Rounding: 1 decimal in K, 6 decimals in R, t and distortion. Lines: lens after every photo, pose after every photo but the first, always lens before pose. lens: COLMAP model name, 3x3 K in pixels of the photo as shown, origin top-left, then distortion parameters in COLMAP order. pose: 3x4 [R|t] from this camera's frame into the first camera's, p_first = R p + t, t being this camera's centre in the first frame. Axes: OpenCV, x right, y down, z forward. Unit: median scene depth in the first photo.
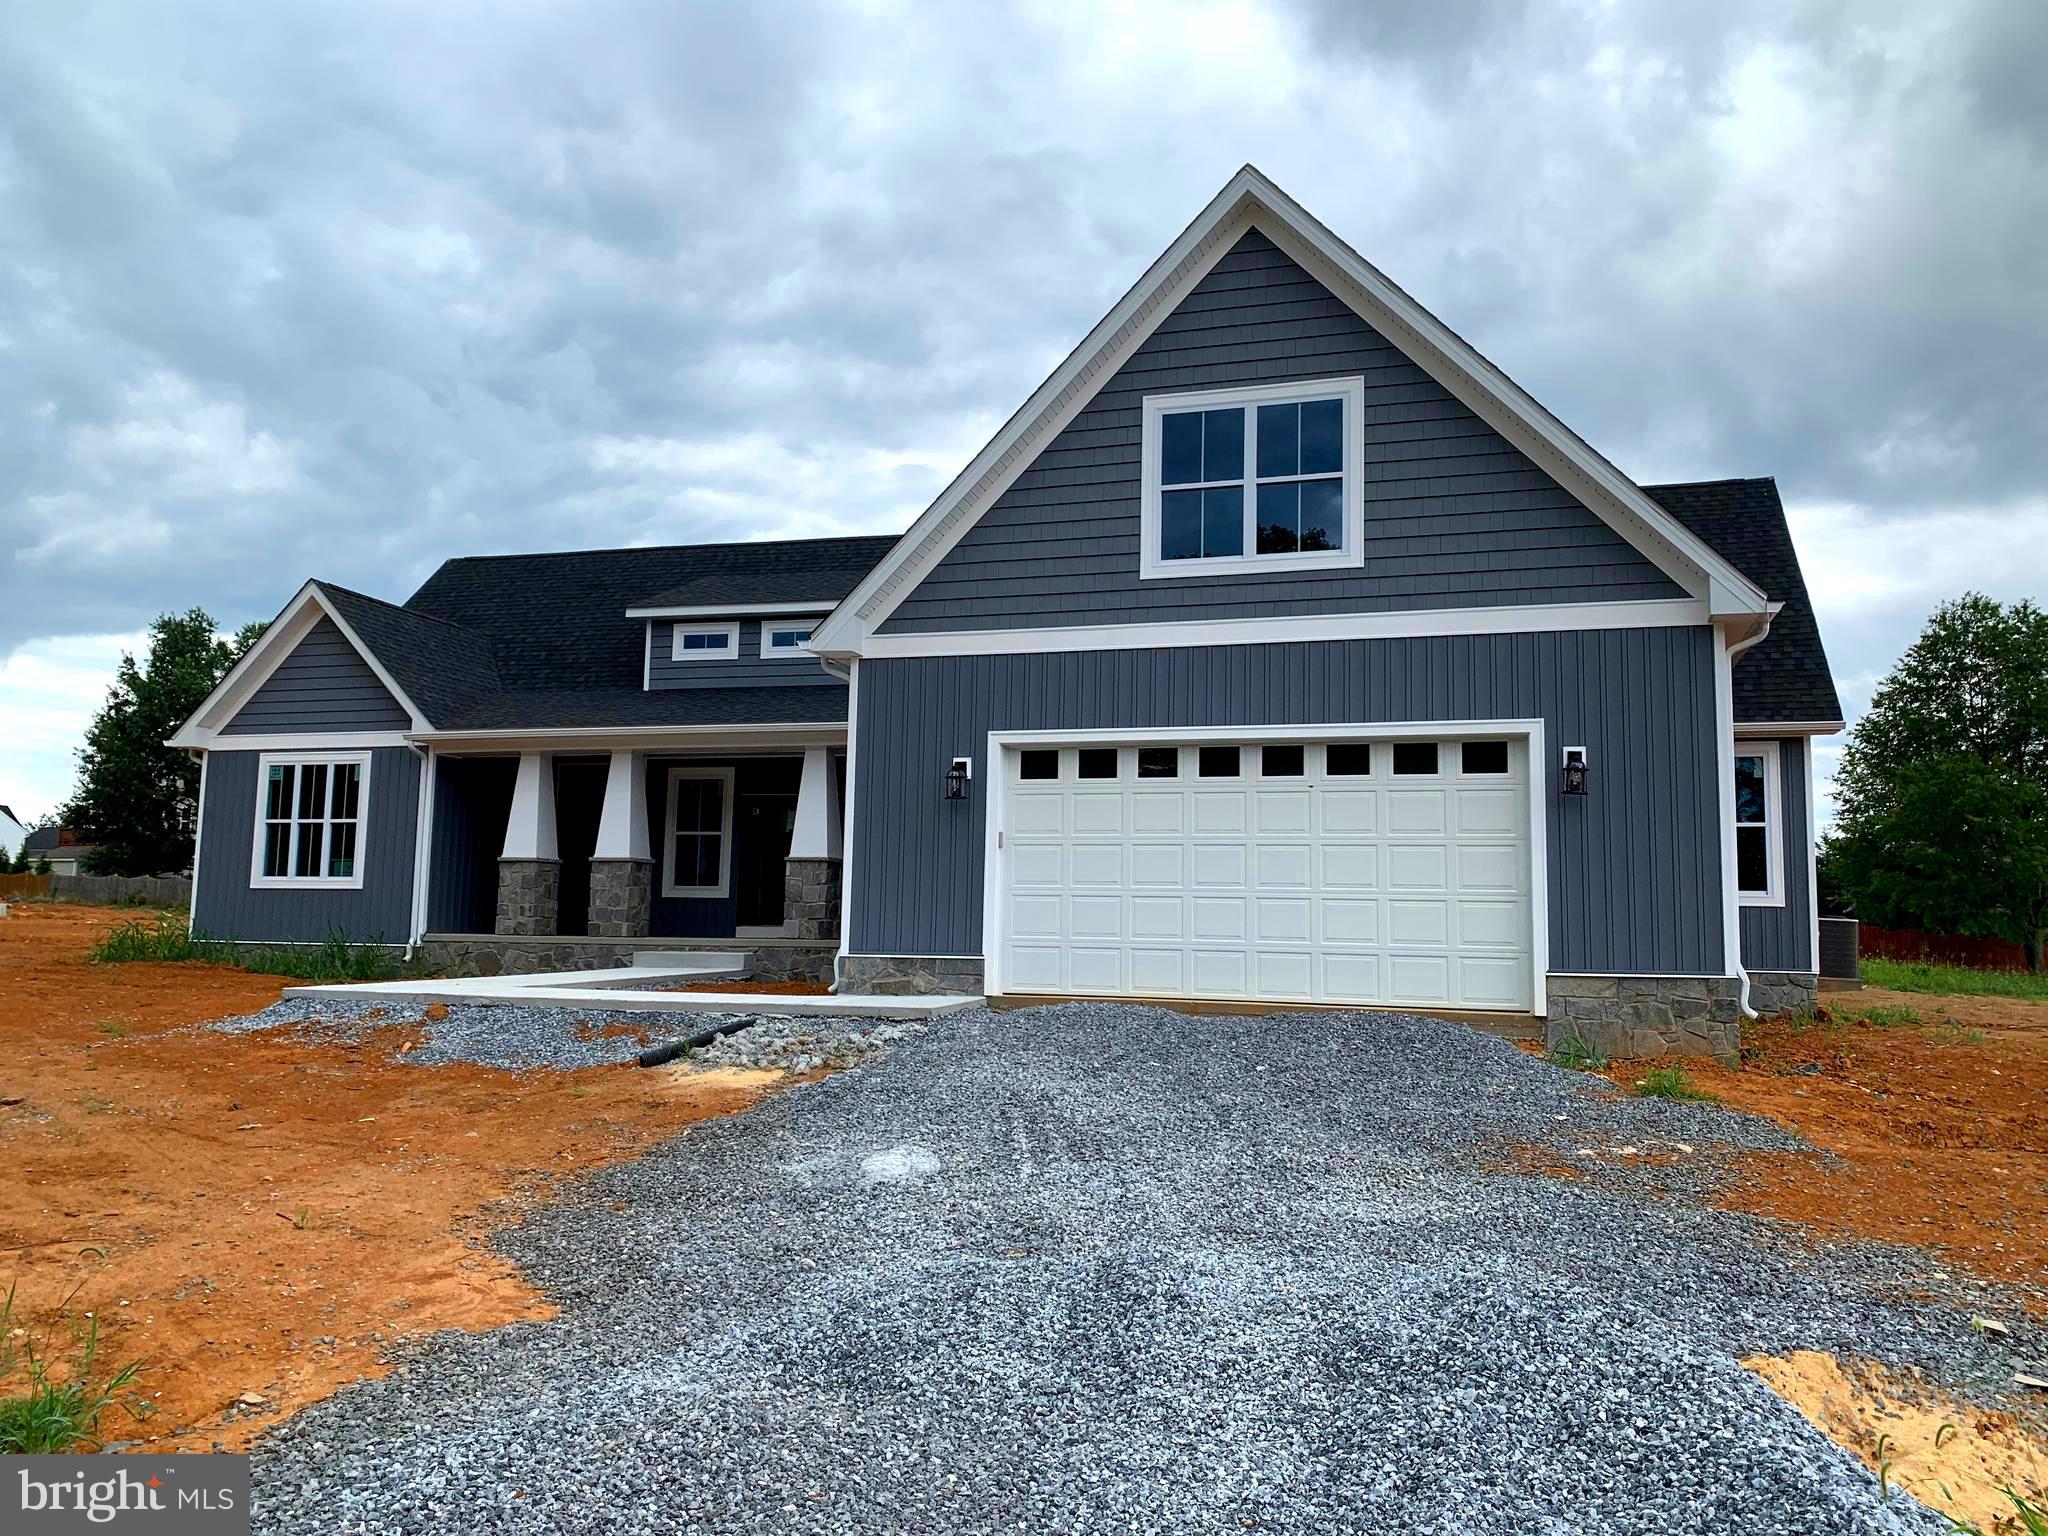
lens RADIAL K [[1584.5, 0, 1033.2], [0, 1584.5, 768.9], [0, 0, 1]] dist [0.034178, -0.018574]
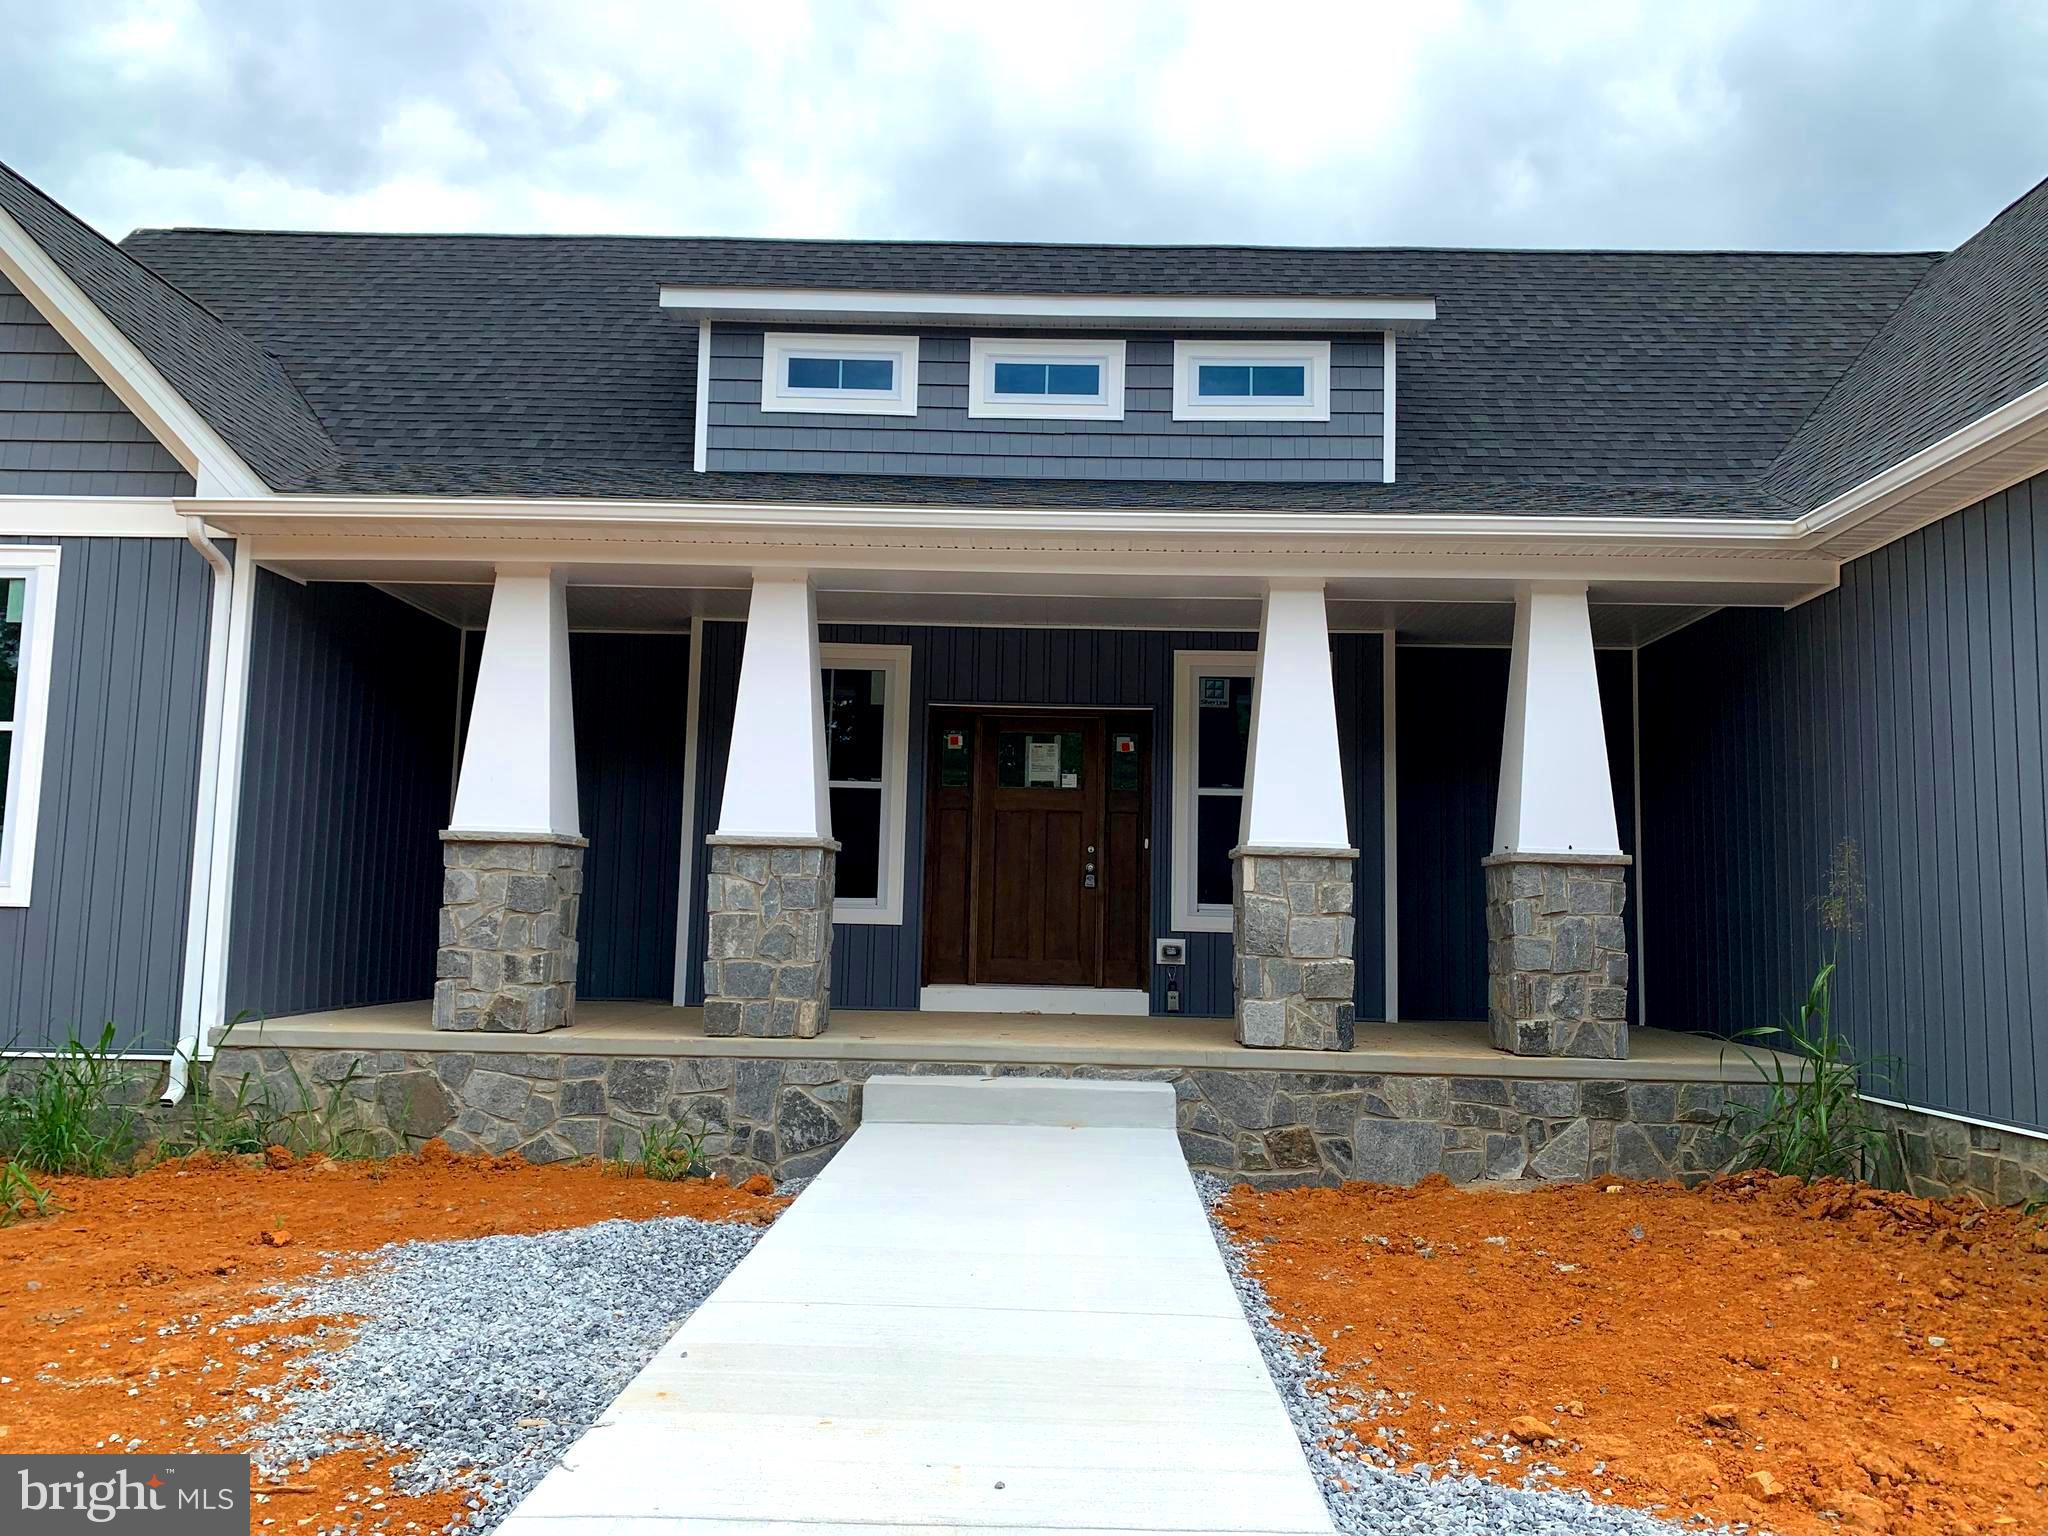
lens RADIAL K [[1584.5, 0, 1014.9], [0, 1584.5, 764.2], [0, 0, 1]] dist [0.034178, -0.018574]
pose [[0.966261, 0.028786, 0.255953, -0.296428], [-0.032771, 0.999399, 0.011318, 0.029912], [-0.255473, -0.019324, 0.966623, 0.578825]]
